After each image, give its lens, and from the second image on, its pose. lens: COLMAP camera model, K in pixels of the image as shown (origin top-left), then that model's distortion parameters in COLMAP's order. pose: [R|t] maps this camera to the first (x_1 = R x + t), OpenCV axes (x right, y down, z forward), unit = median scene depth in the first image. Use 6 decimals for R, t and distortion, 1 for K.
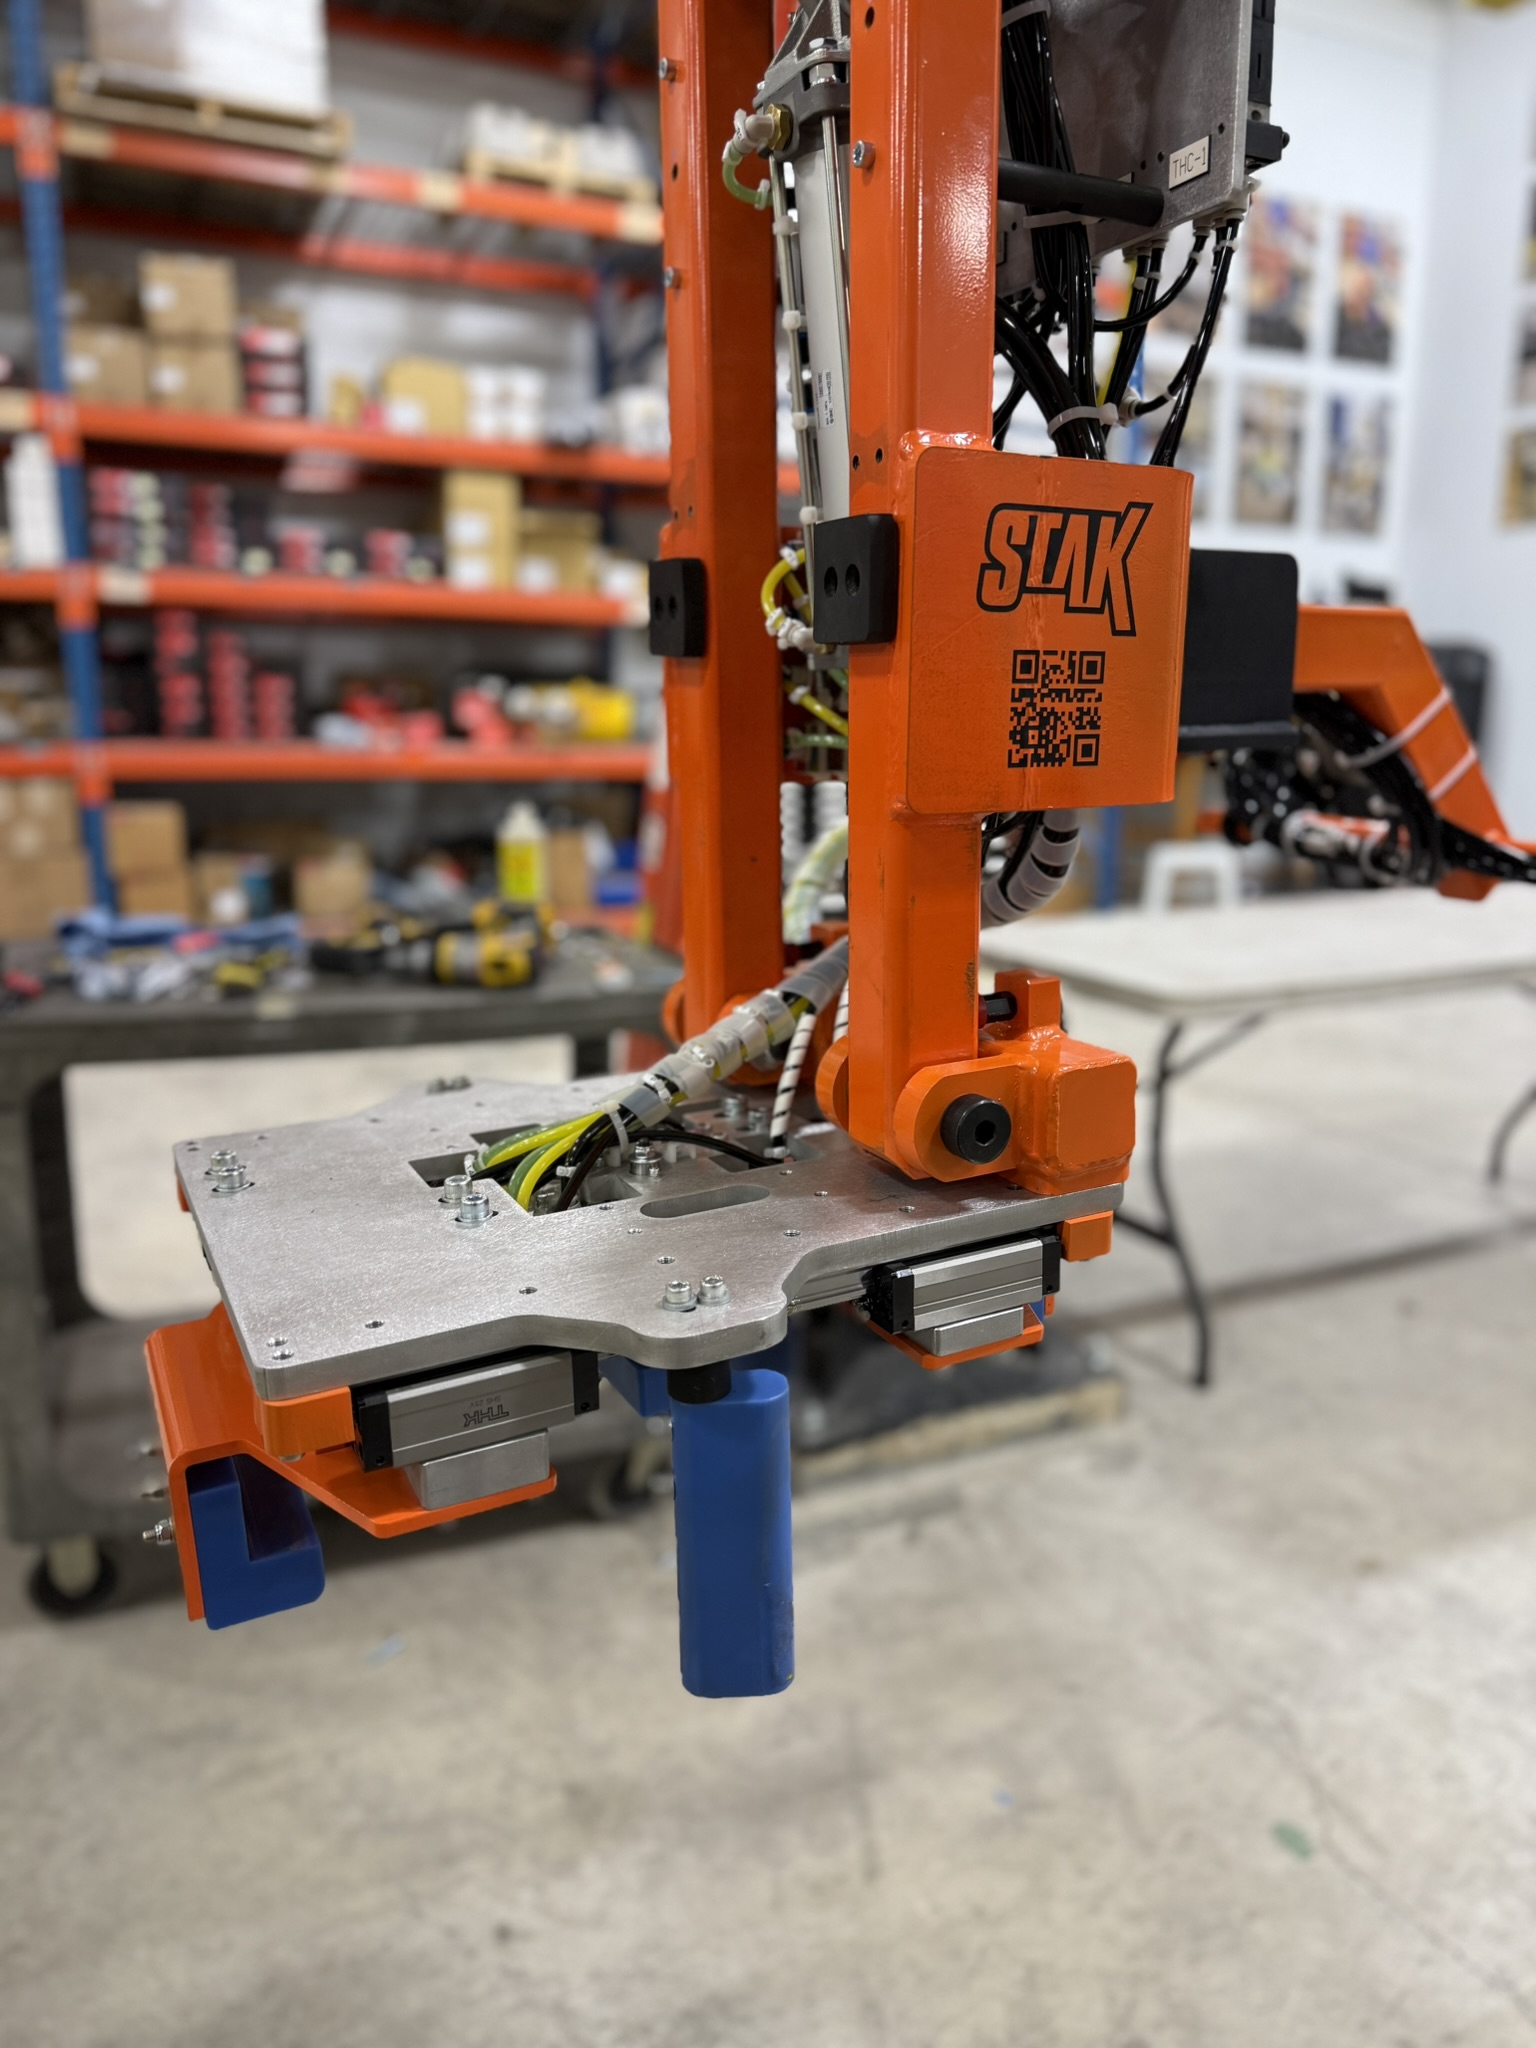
lens RADIAL K [[1456.9, 0, 769.3], [0, 1456.9, 1029.0], [0, 0, 1]] dist [0.013259, -0.006943]
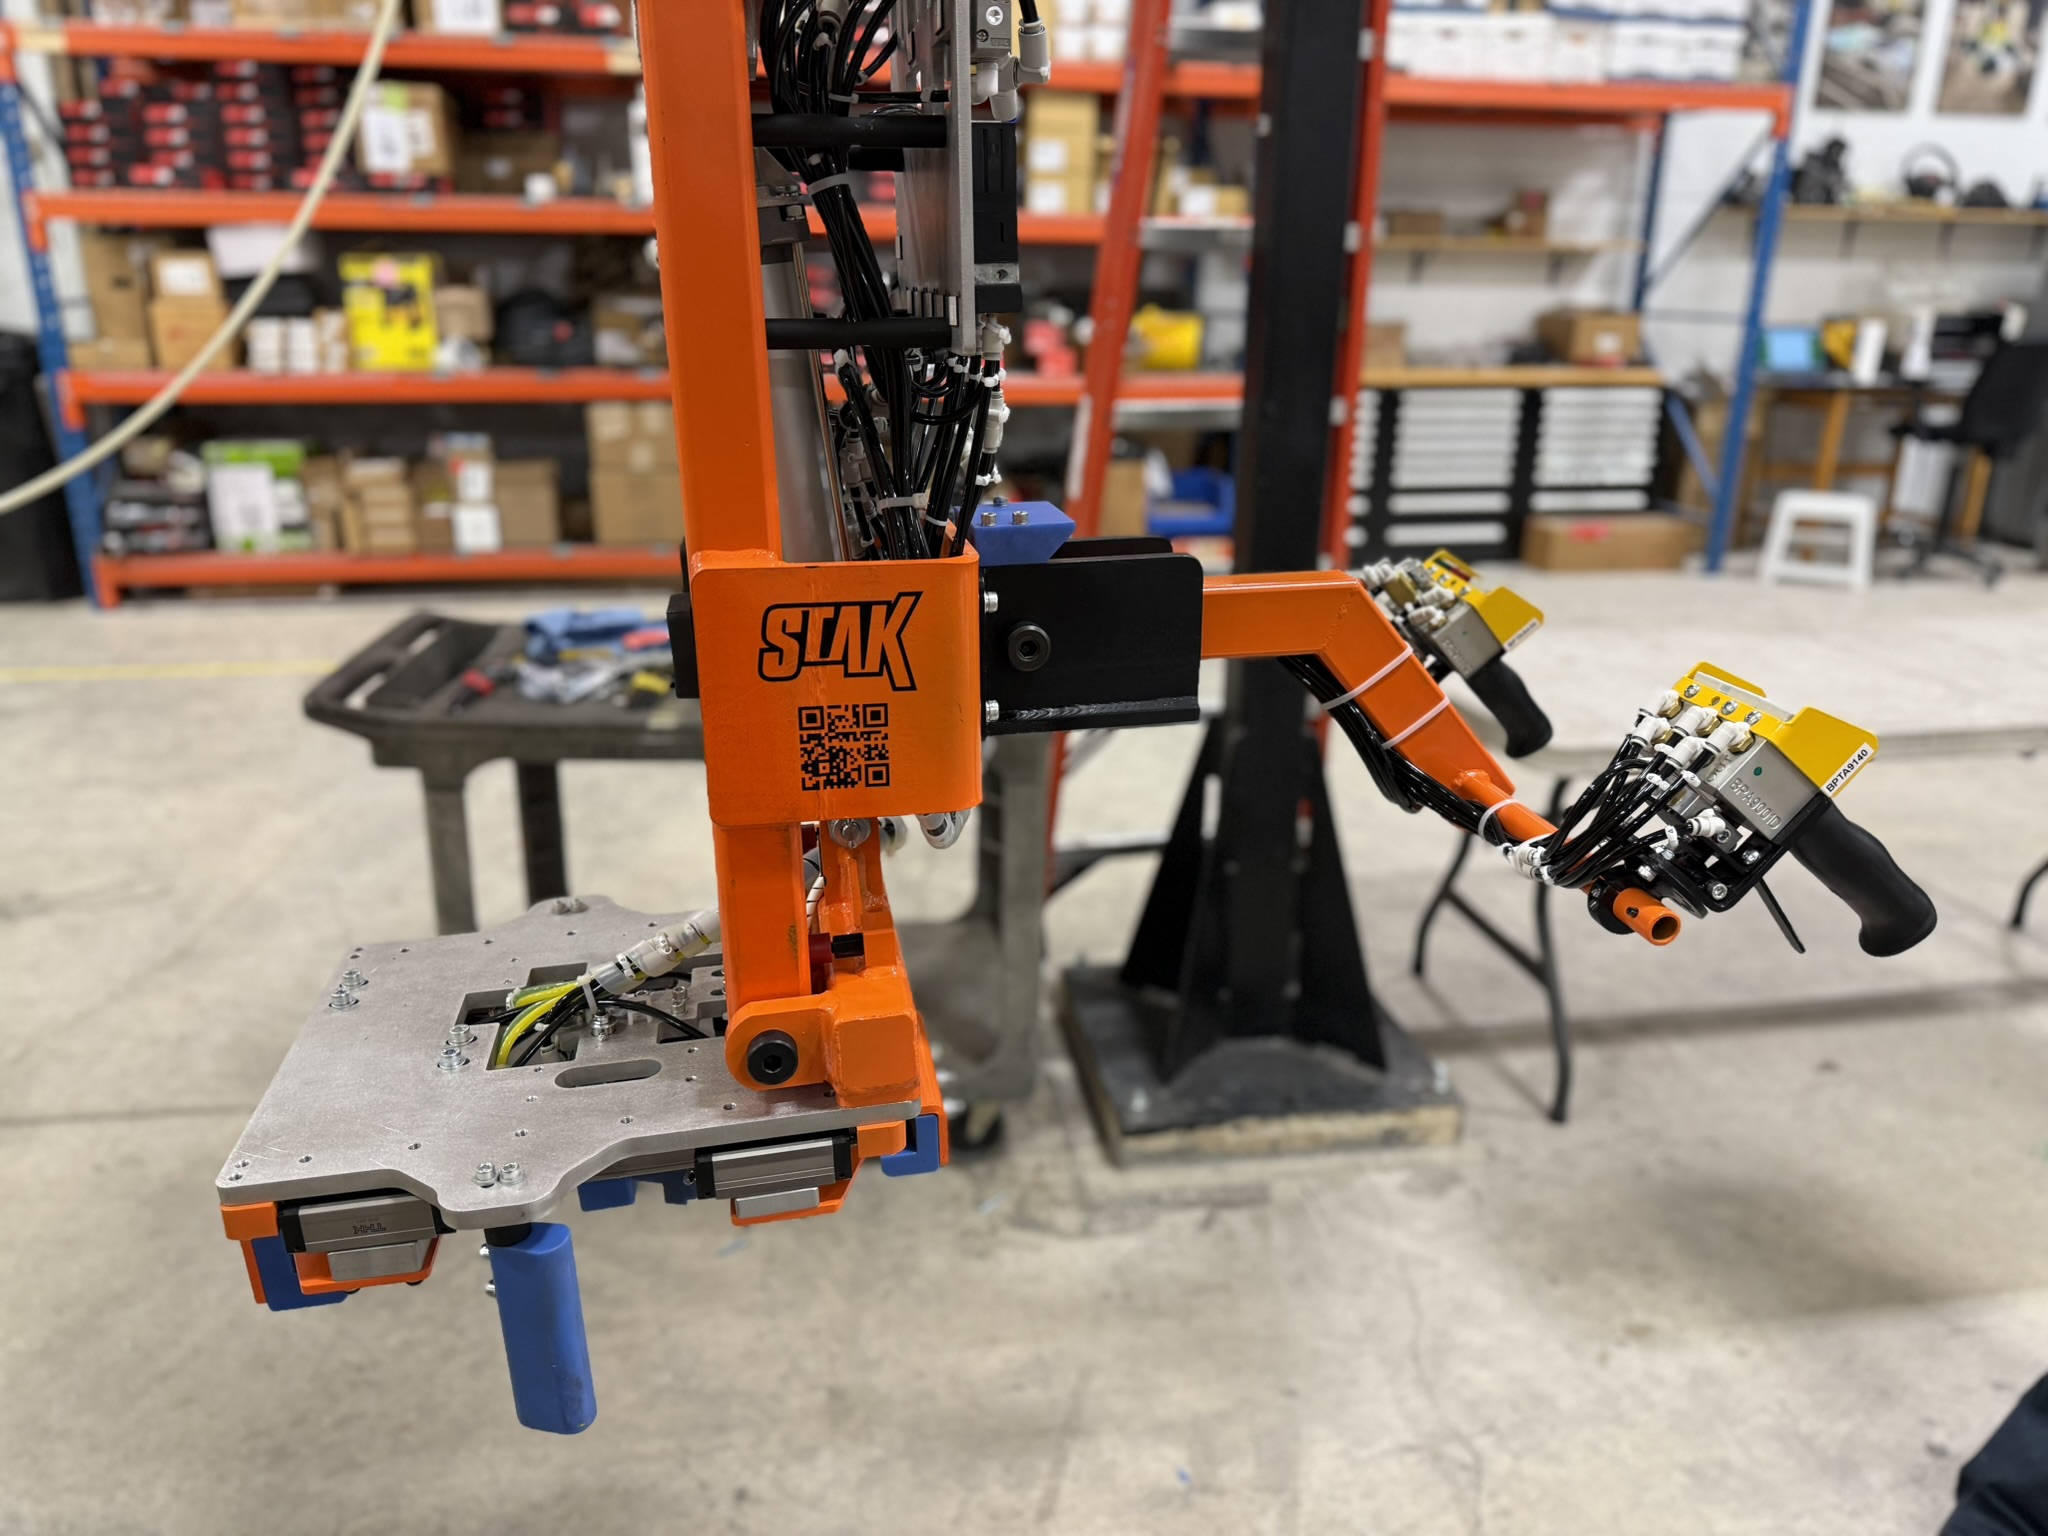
lens RADIAL K [[1456.9, 0, 1026.6], [0, 1456.9, 761.9], [0, 0, 1]] dist [0.013259, -0.006943]
pose [[0.962629, 0.091652, -0.254842, 0.323848], [-0.063867, 0.991280, 0.115260, -0.173906], [0.263183, -0.094676, 0.960089, -0.088929]]
